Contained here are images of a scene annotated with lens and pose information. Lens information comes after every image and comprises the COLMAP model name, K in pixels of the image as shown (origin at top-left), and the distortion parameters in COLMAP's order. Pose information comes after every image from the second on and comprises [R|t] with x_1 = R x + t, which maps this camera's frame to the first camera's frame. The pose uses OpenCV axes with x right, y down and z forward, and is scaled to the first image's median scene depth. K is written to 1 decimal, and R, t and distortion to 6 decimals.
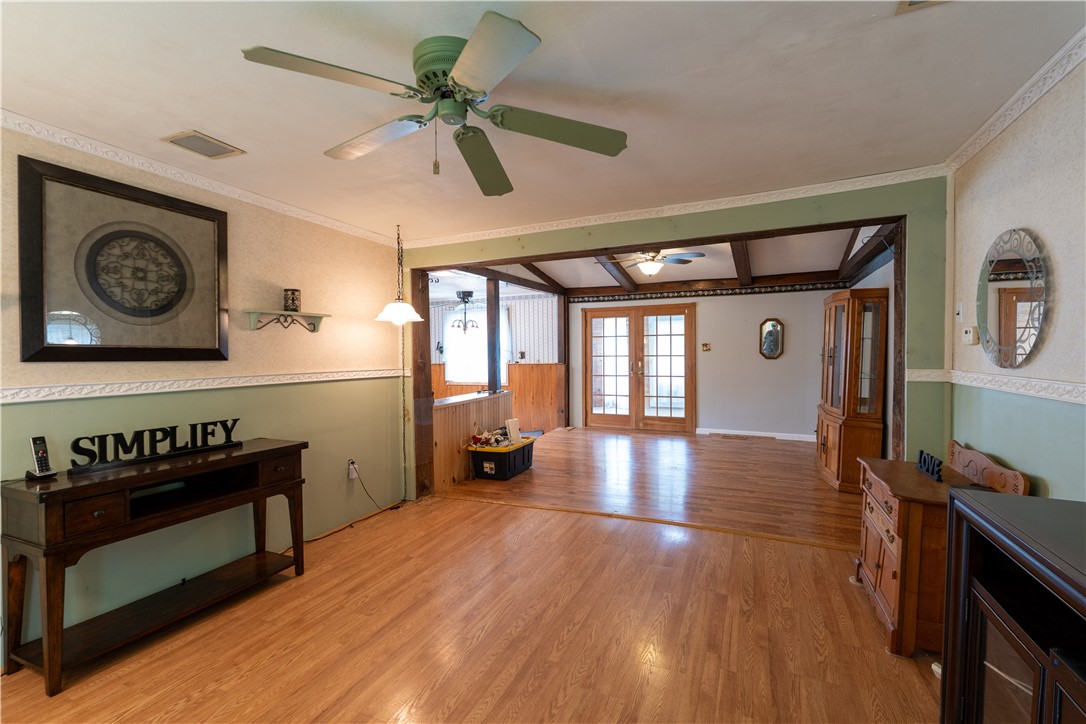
lens RADIAL K [[477.5, 0, 547.5], [0, 477.5, 369.7], [0, 0, 1]] dist [-0.006804, 0.001393]
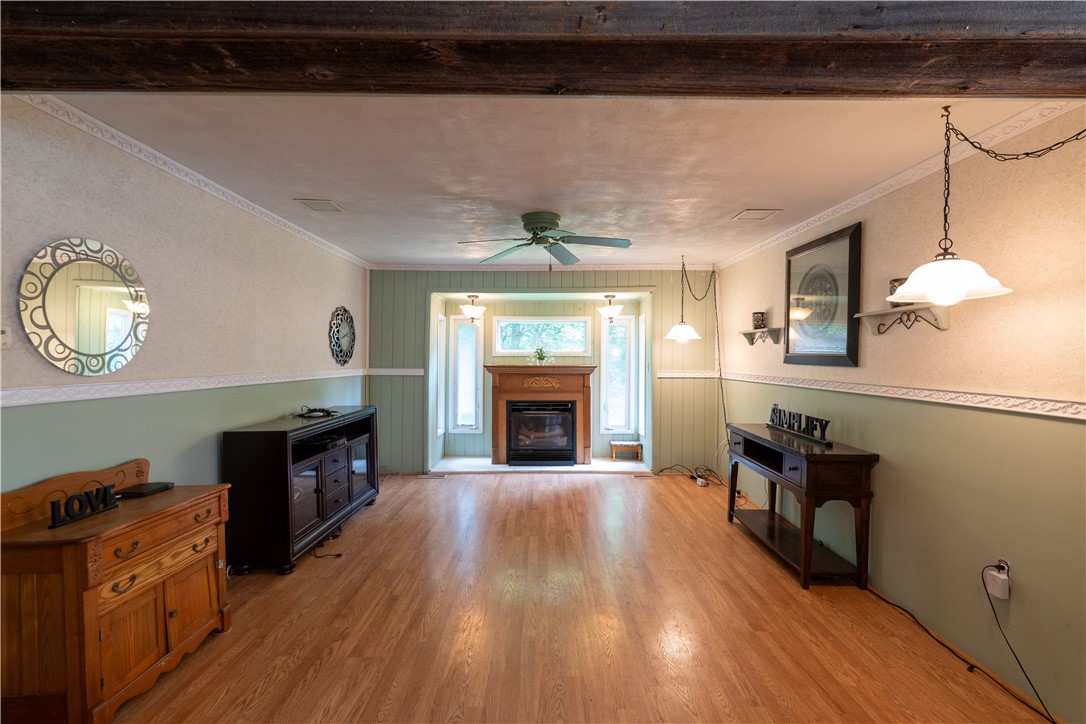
lens RADIAL K [[477.5, 0, 543.8], [0, 477.5, 363.0], [0, 0, 1]] dist [-0.006804, 0.001393]
pose [[-0.918114, 0.004630, -0.396290, 0.342562], [-0.015554, 0.998740, 0.047704, -0.064129], [0.396012, 0.049962, -0.916885, 1.623504]]
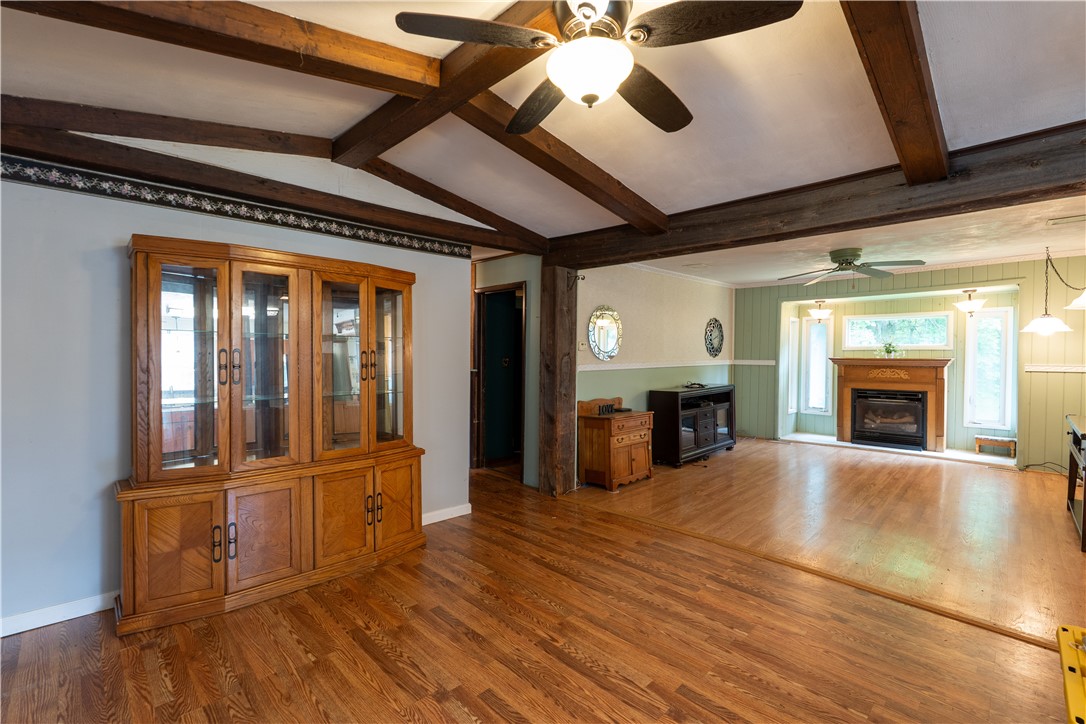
lens RADIAL K [[477.5, 0, 548.3], [0, 477.5, 360.9], [0, 0, 1]] dist [-0.006804, 0.001393]
pose [[-0.934180, -0.000976, 0.356801, 0.251608], [0.019938, 0.998291, 0.054934, -0.099959], [-0.356245, 0.058432, -0.932564, 2.418880]]
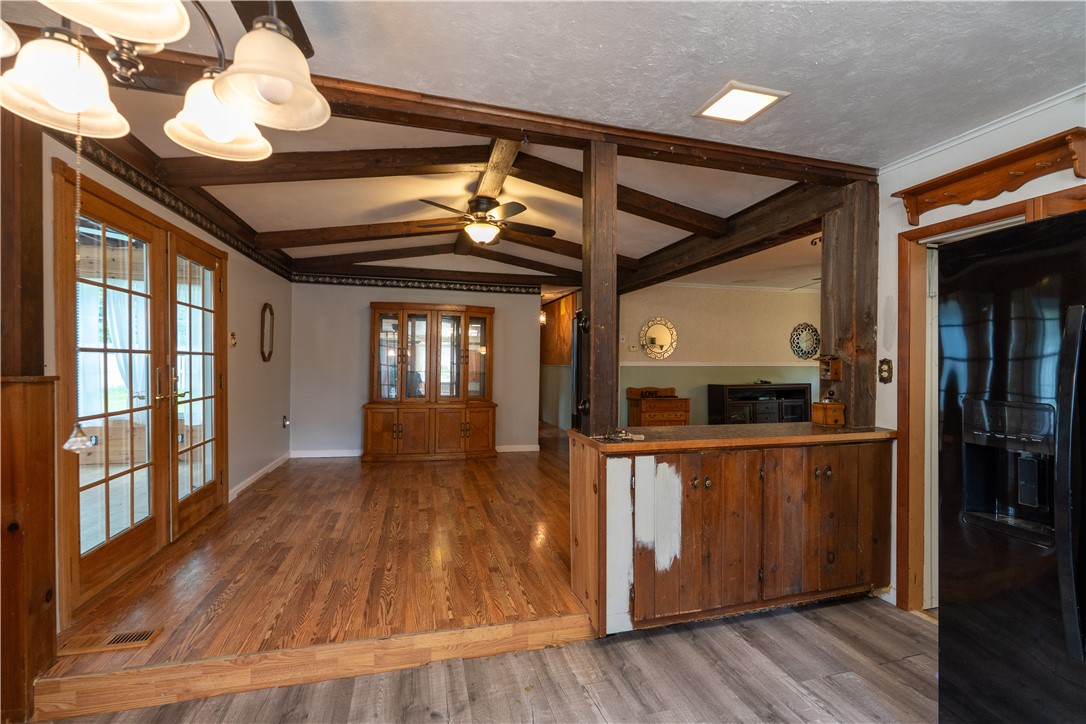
lens RADIAL K [[477.5, 0, 549.0], [0, 477.5, 358.9], [0, 0, 1]] dist [-0.006804, 0.001393]
pose [[-0.636946, 0.009302, 0.770853, -0.780216], [0.030312, 0.999456, 0.012986, -0.048148], [-0.770313, 0.031637, -0.636881, 2.606822]]
